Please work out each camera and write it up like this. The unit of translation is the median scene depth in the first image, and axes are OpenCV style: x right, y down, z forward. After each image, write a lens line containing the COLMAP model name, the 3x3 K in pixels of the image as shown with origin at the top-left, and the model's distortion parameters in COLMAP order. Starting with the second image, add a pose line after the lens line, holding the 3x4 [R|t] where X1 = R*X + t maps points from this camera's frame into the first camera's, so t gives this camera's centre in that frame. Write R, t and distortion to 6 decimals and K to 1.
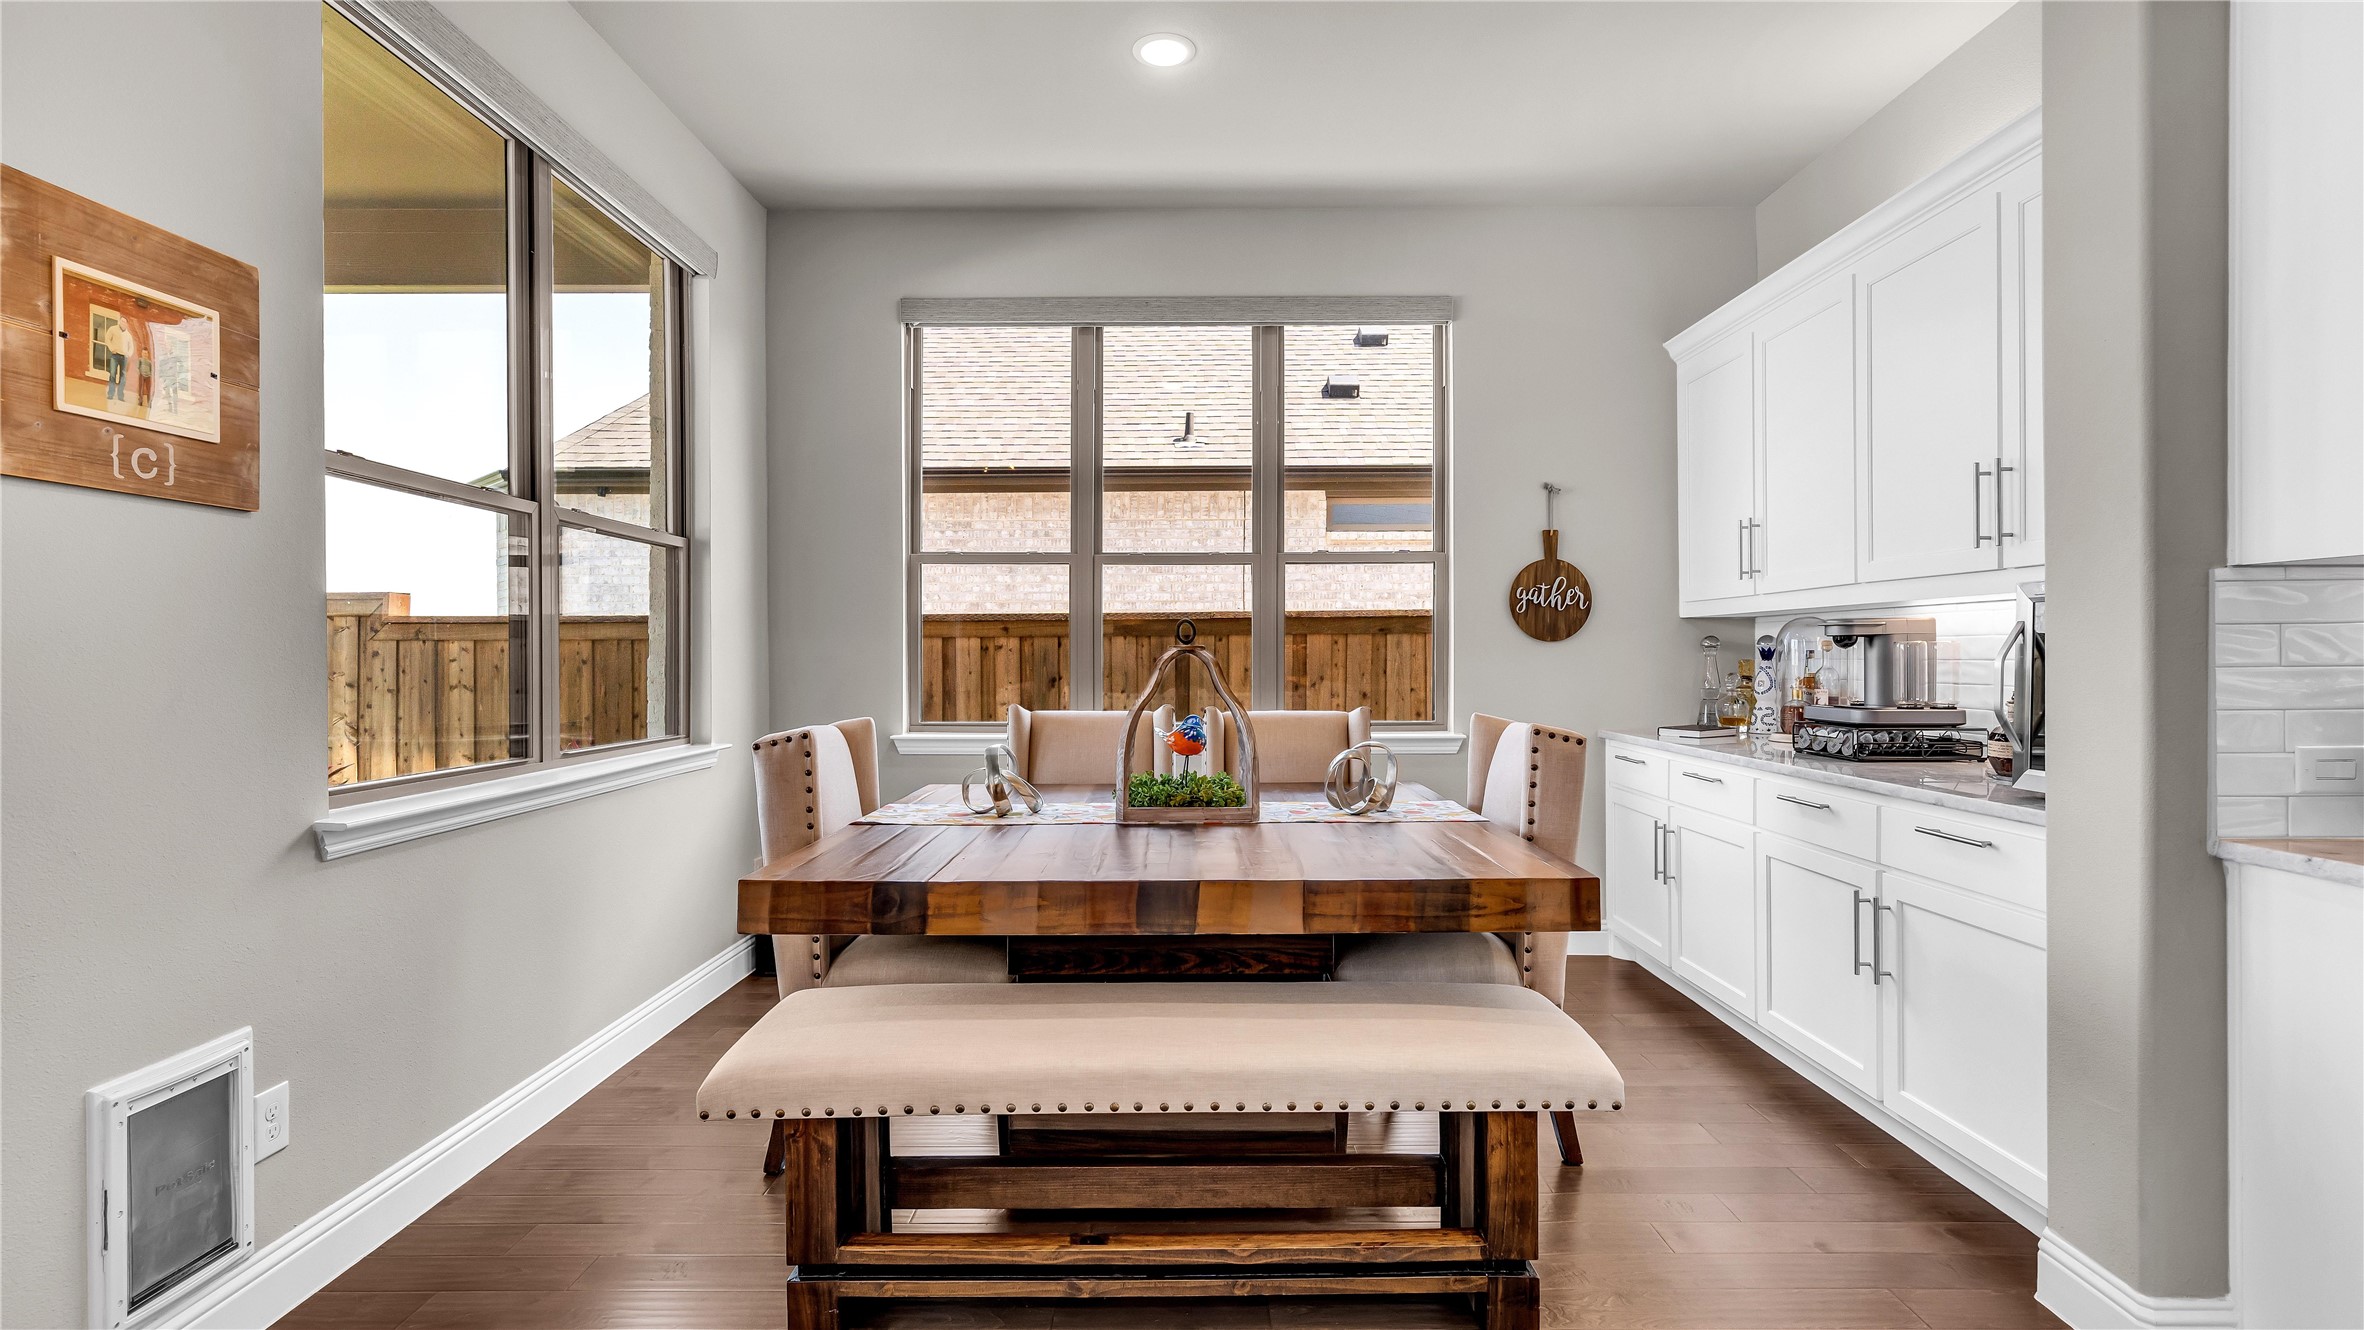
lens RADIAL K [[1106.0, 0, 1184.9], [0, 1106.0, 656.4], [0, 0, 1]] dist [0.001051, 0.000448]
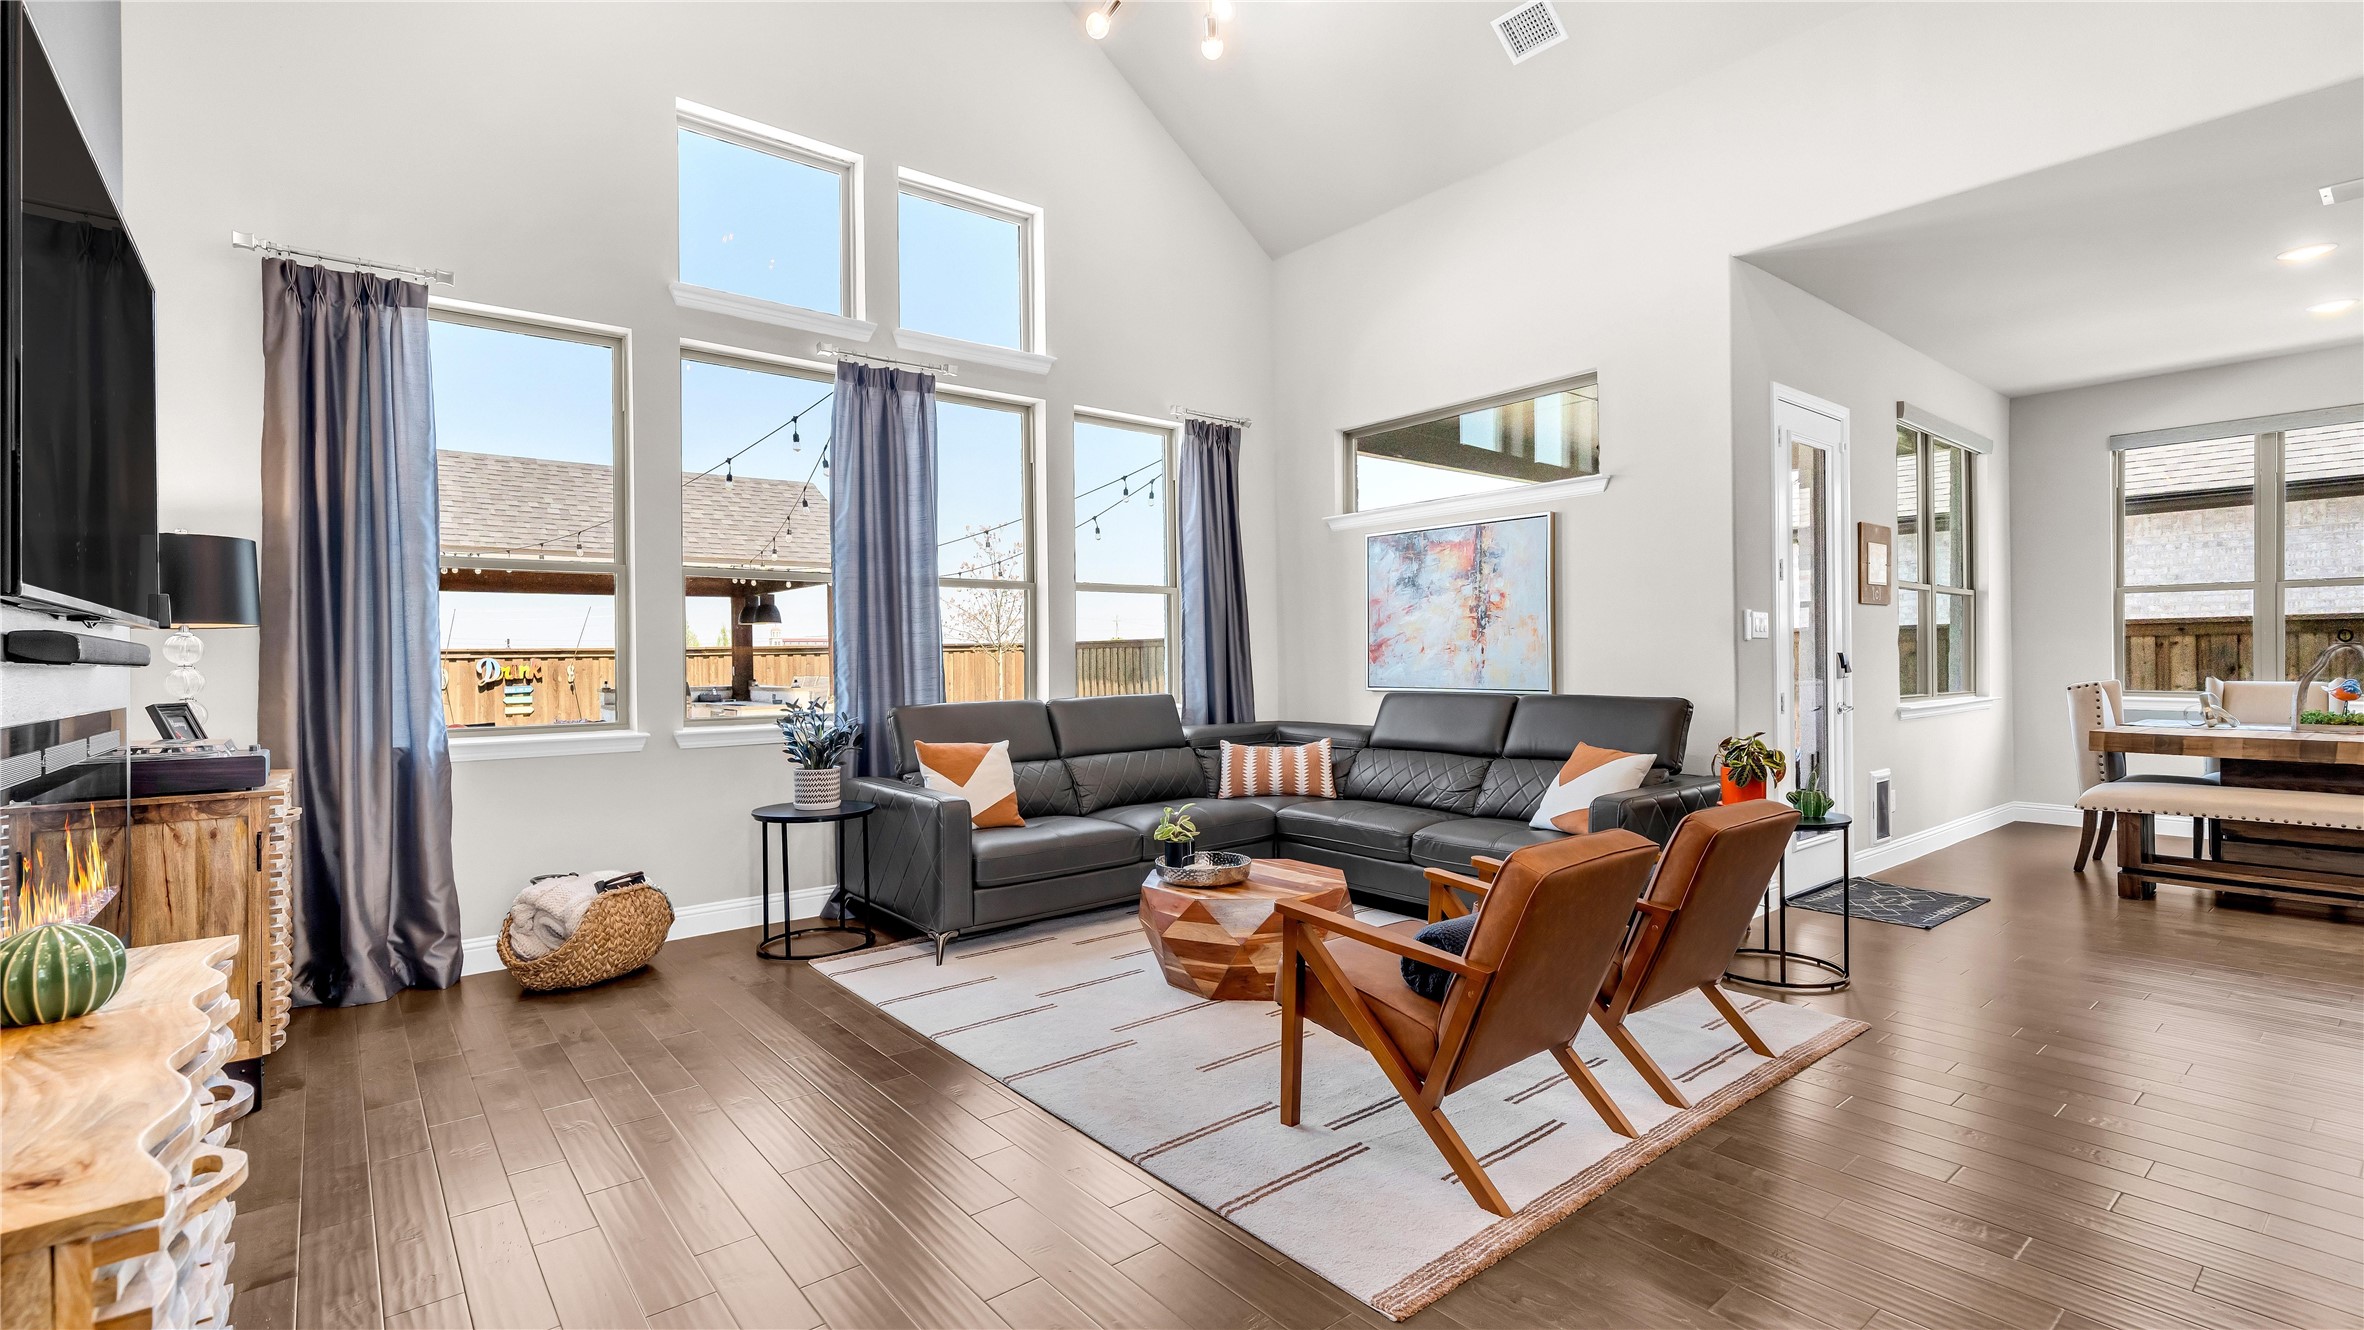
lens RADIAL K [[1049.8, 0, 1184.6], [0, 1049.8, 661.4], [0, 0, 1]] dist [0.003936, 0.000209]
pose [[0.631057, -0.001695, -0.775734, 0.096971], [0.006453, 0.999974, 0.003064, 0.002674], [0.775710, -0.006940, 0.631052, -1.103606]]
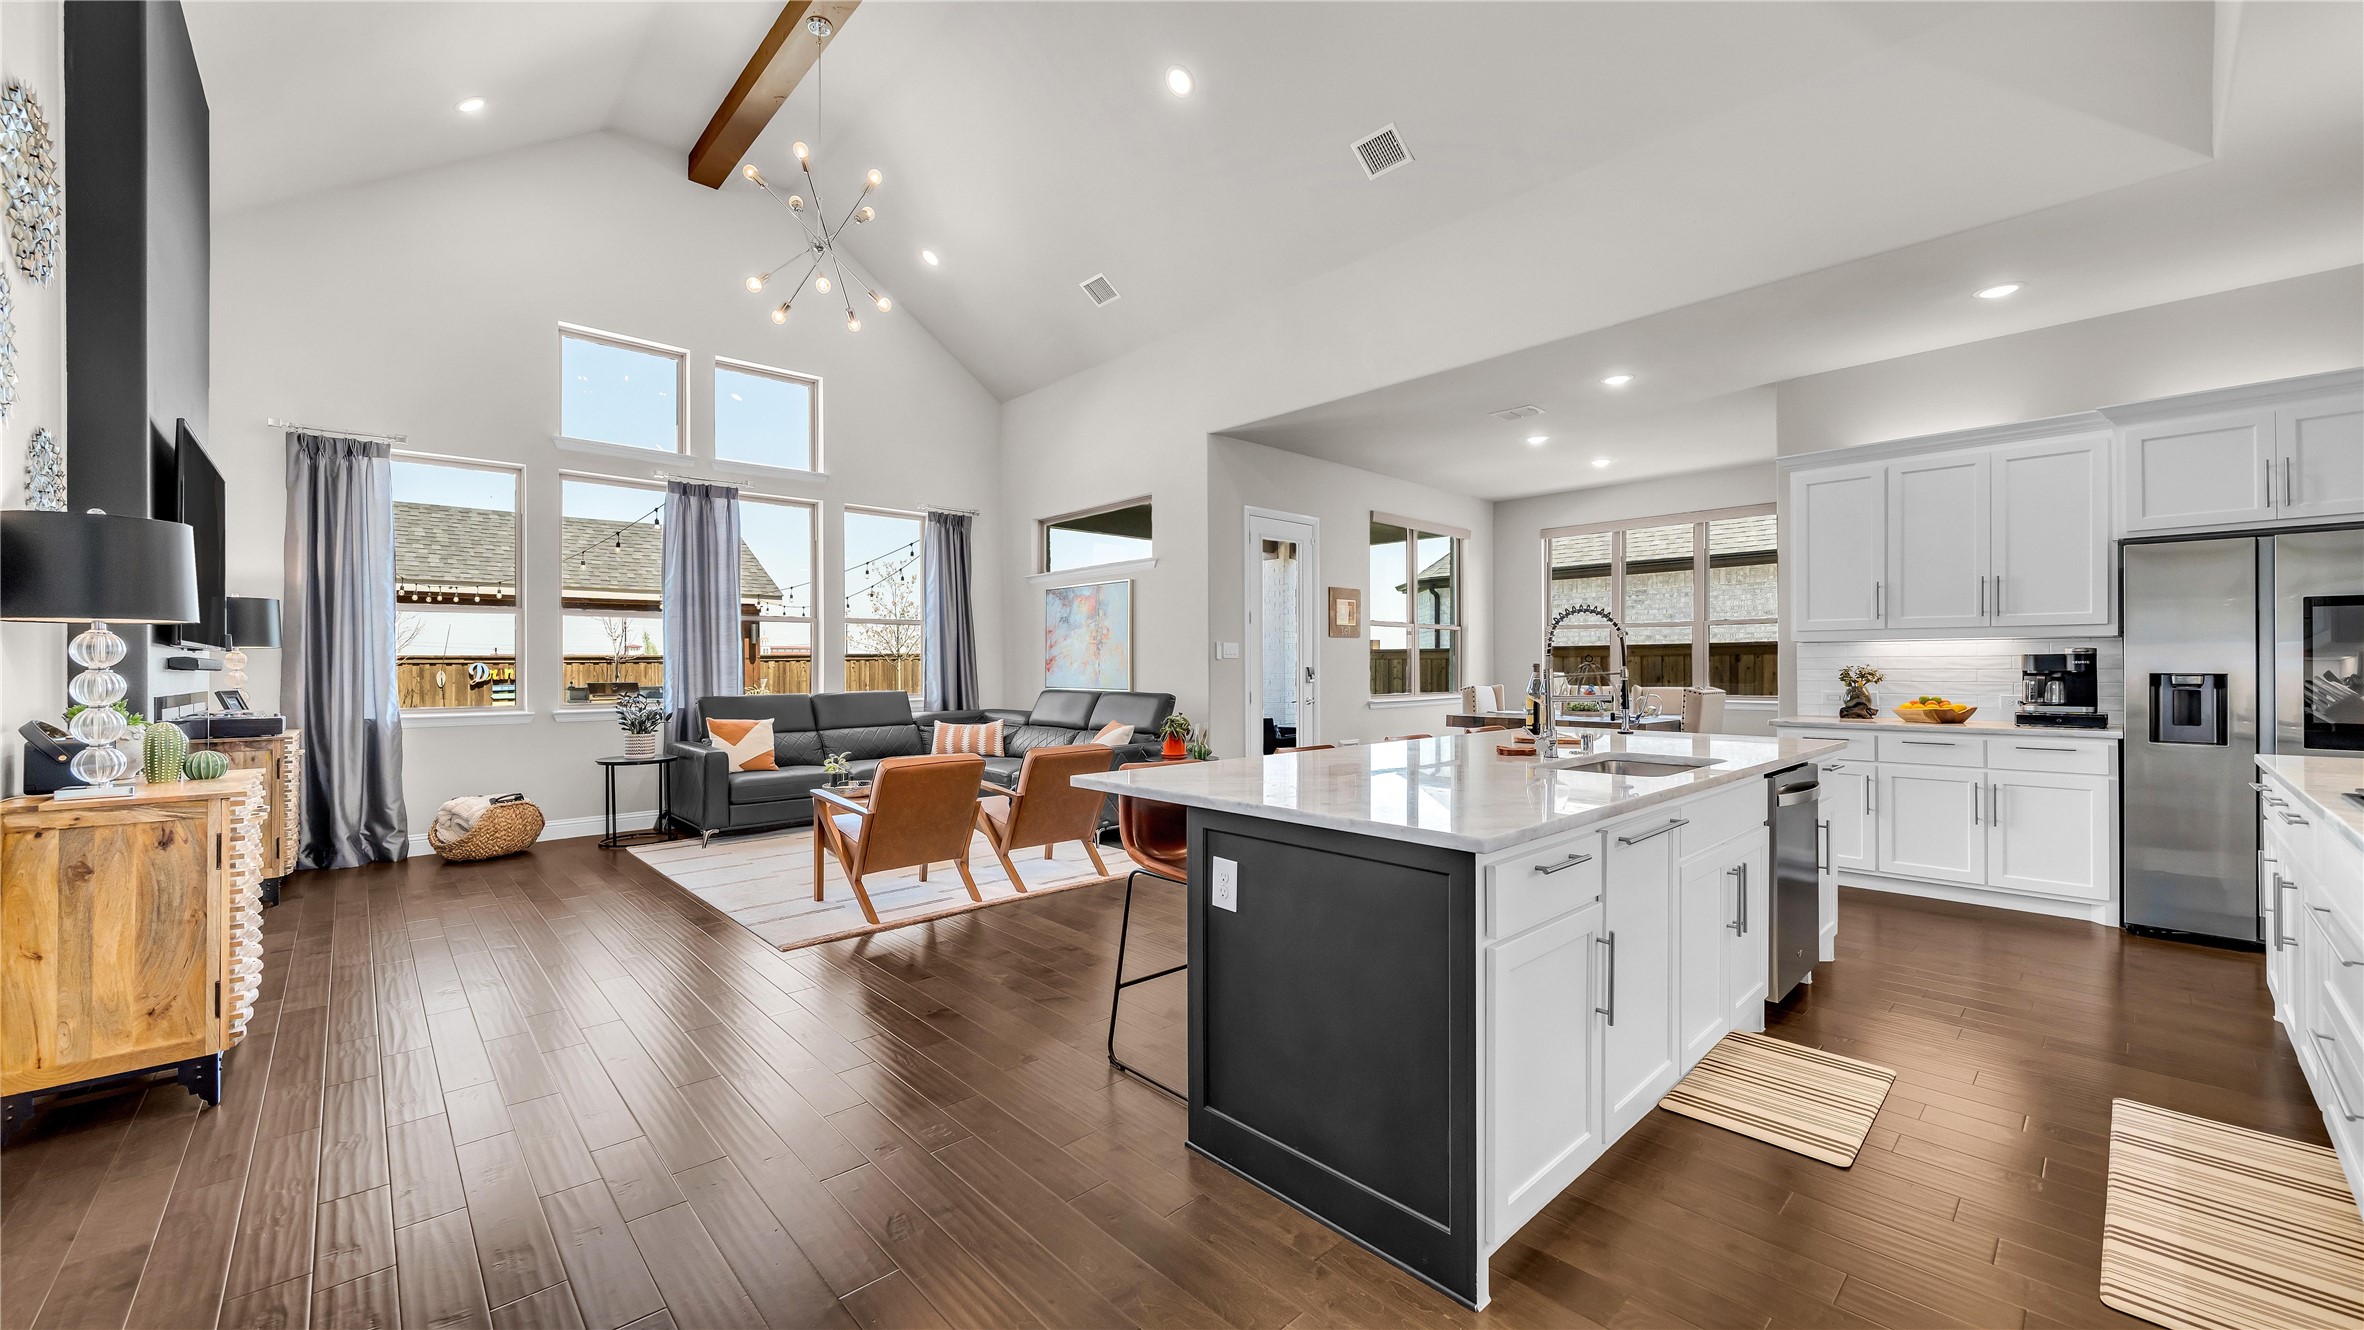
lens RADIAL K [[890.7, 0, 1182.0], [0, 890.7, 665.0], [0, 0, 1]] dist [-0.001098, -0.000130]
pose [[0.680822, -0.000778, -0.732449, 0.722176], [-0.000094, 0.999999, -0.001149, -0.001136], [0.732449, 0.000851, 0.680821, -1.071333]]
